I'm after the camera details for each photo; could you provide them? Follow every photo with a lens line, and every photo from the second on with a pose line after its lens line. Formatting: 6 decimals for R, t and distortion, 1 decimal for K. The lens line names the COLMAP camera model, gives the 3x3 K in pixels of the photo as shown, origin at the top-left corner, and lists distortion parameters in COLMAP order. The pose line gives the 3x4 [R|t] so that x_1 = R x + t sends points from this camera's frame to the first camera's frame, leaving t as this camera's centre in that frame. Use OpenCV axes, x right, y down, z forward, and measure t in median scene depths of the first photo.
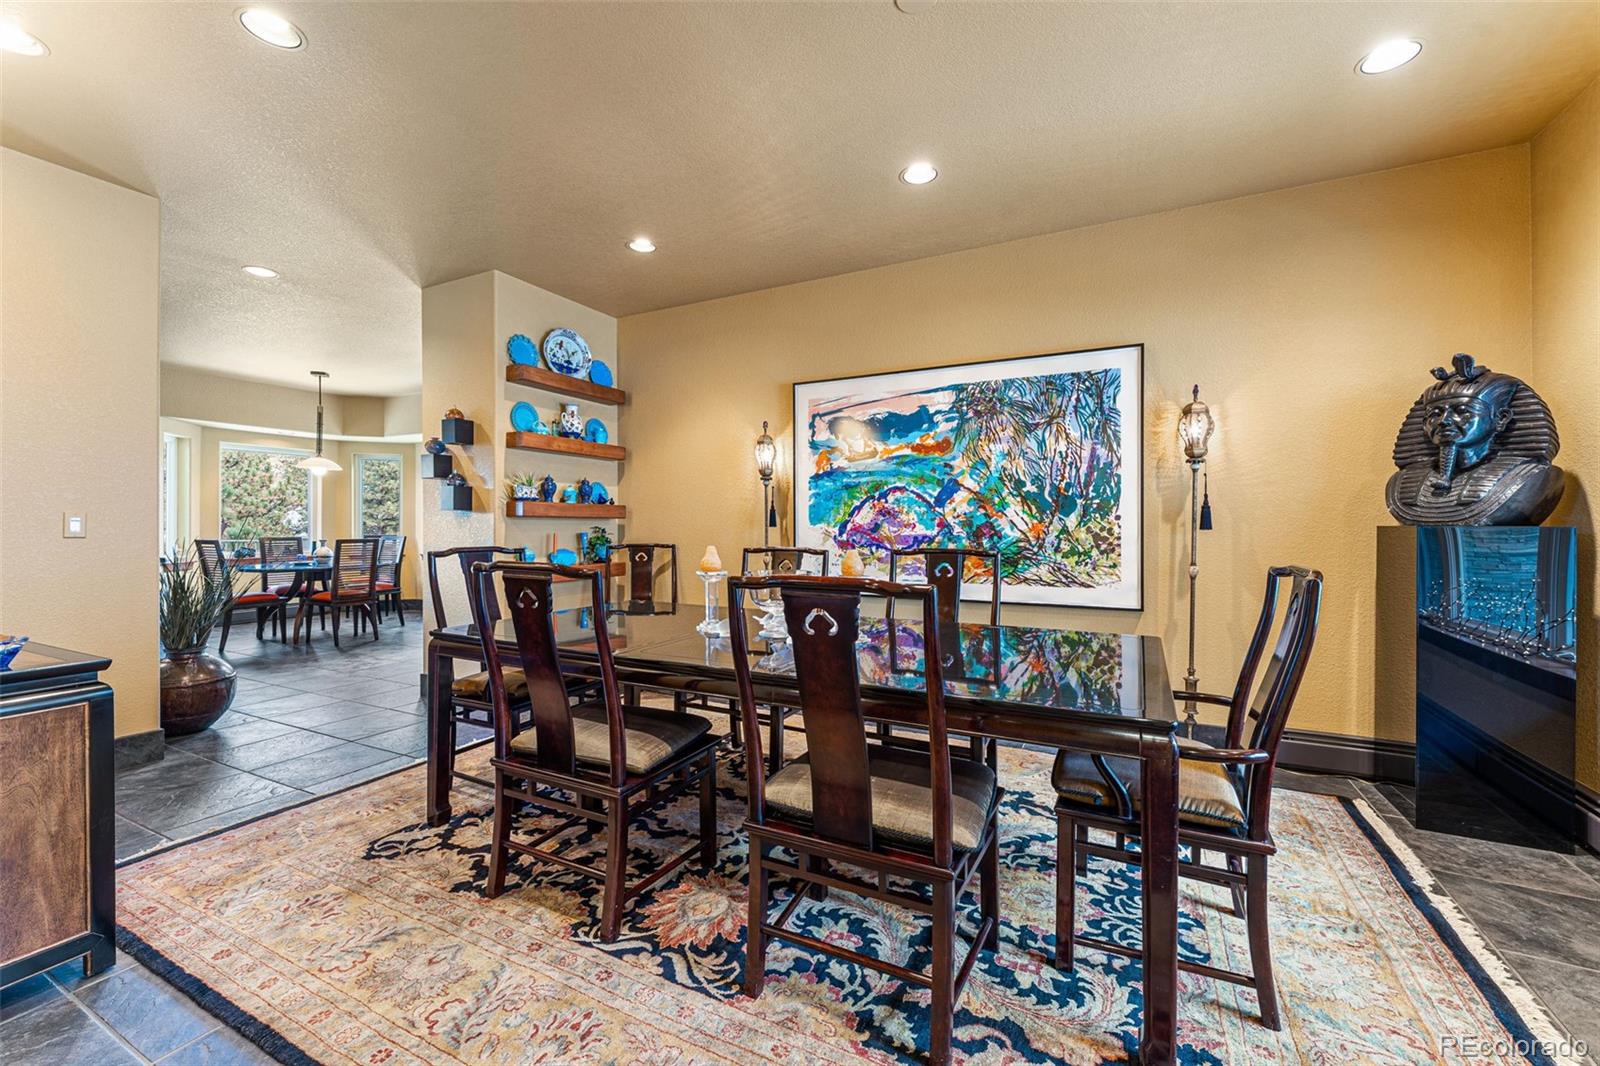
lens RADIAL K [[641.7, 0, 798.9], [0, 641.7, 524.9], [0, 0, 1]] dist [0.001997, -0.000307]
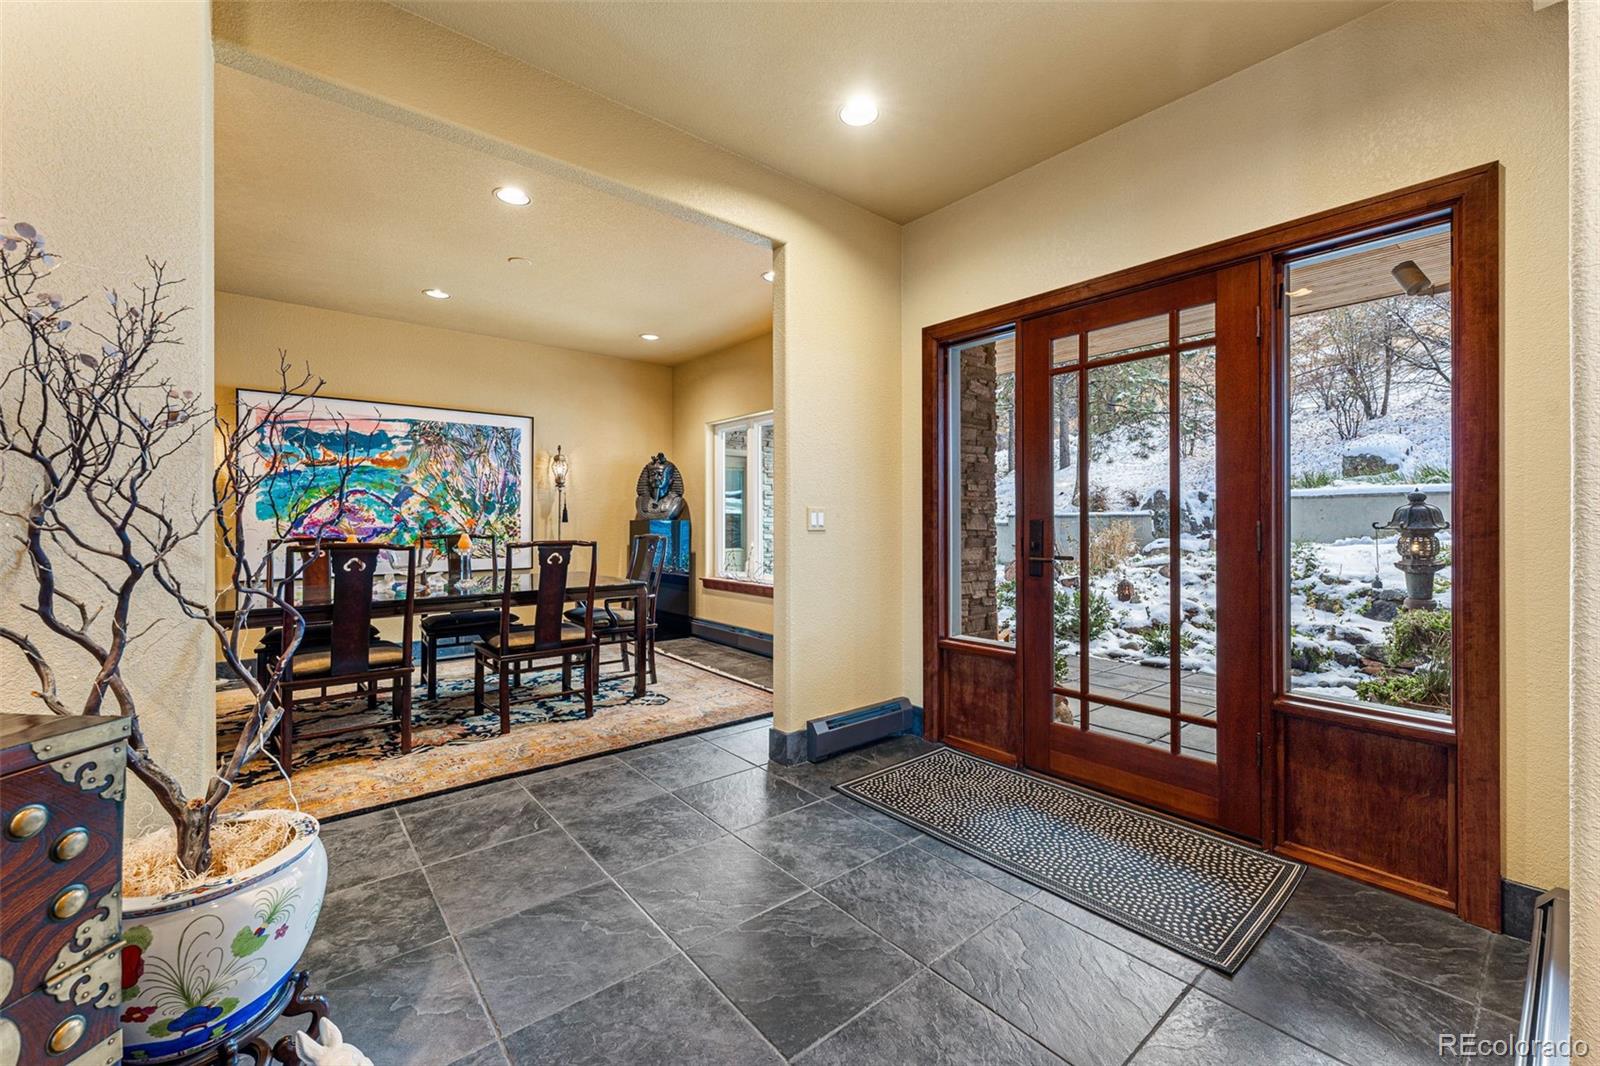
lens RADIAL K [[641.7, 0, 802.8], [0, 641.7, 522.2], [0, 0, 1]] dist [0.001997, -0.000307]
pose [[0.388782, -0.002815, 0.921325, -0.741925], [0.001144, 0.999996, 0.002573, 0.002681], [-0.921329, 0.000054, 0.388784, -0.343299]]
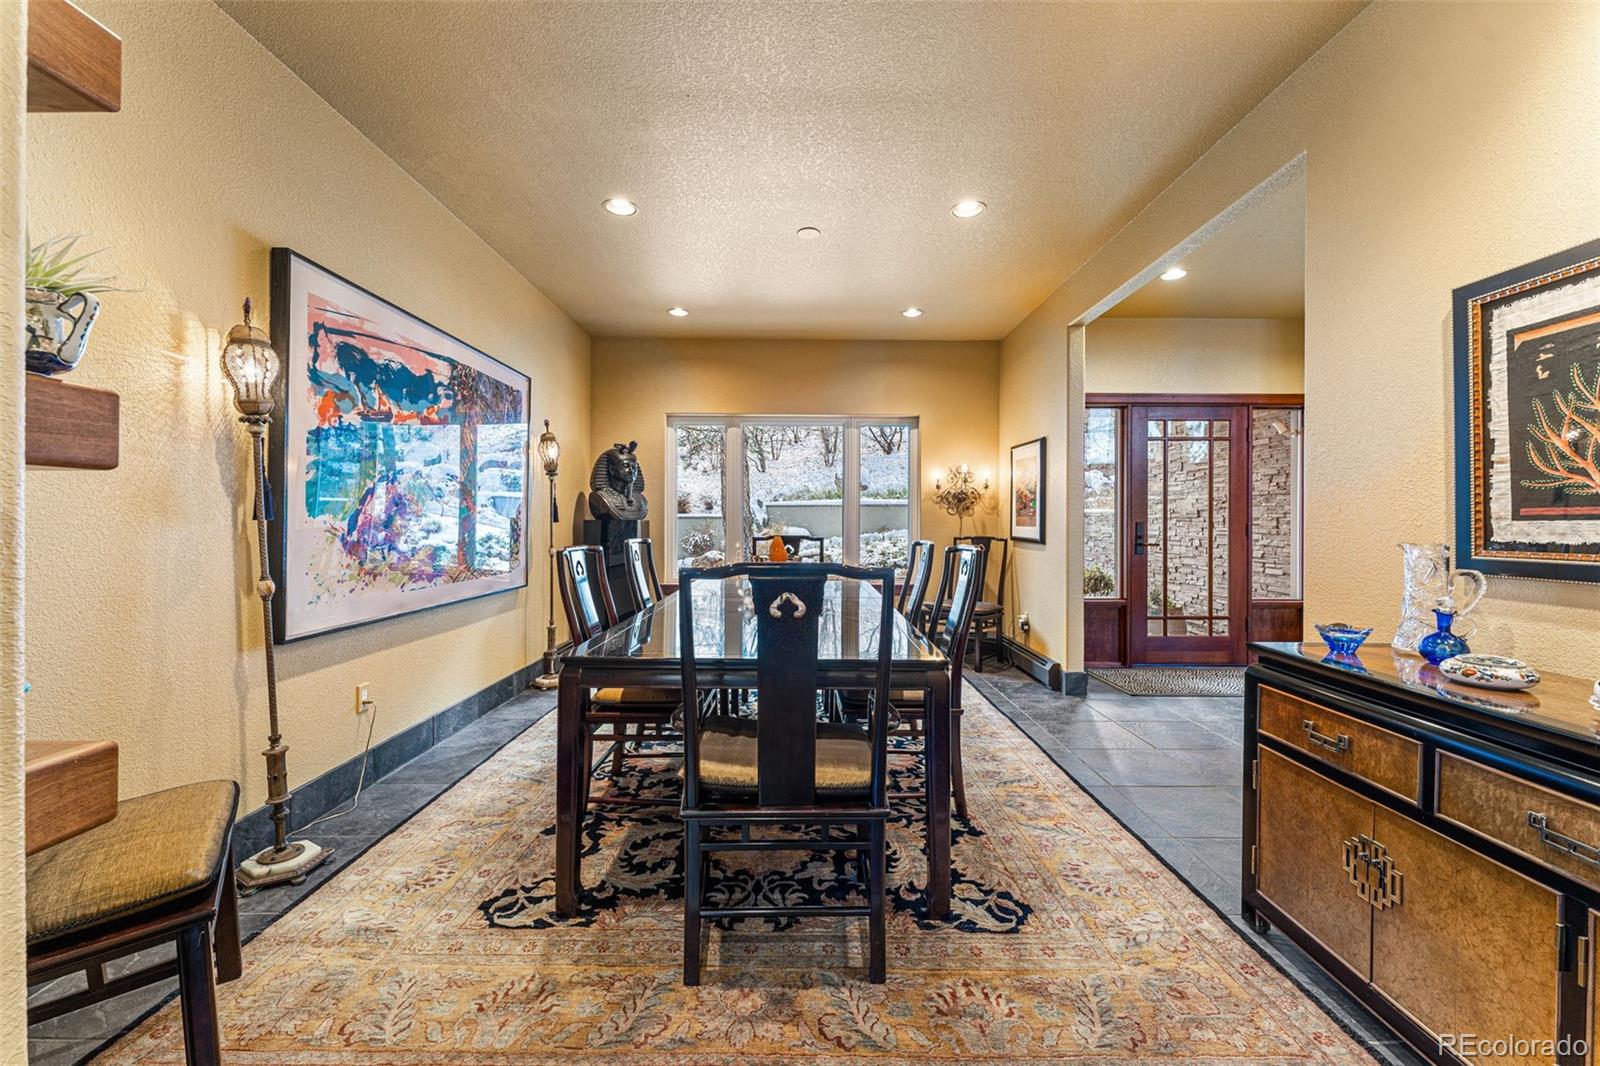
lens RADIAL K [[641.7, 0, 804.0], [0, 641.7, 521.6], [0, 0, 1]] dist [0.001997, -0.000307]
pose [[-0.461761, -0.001126, 0.887004, -0.792373], [-0.002676, 0.999996, -0.000124, 0.003822], [-0.887000, -0.002431, -0.461763, 1.019650]]
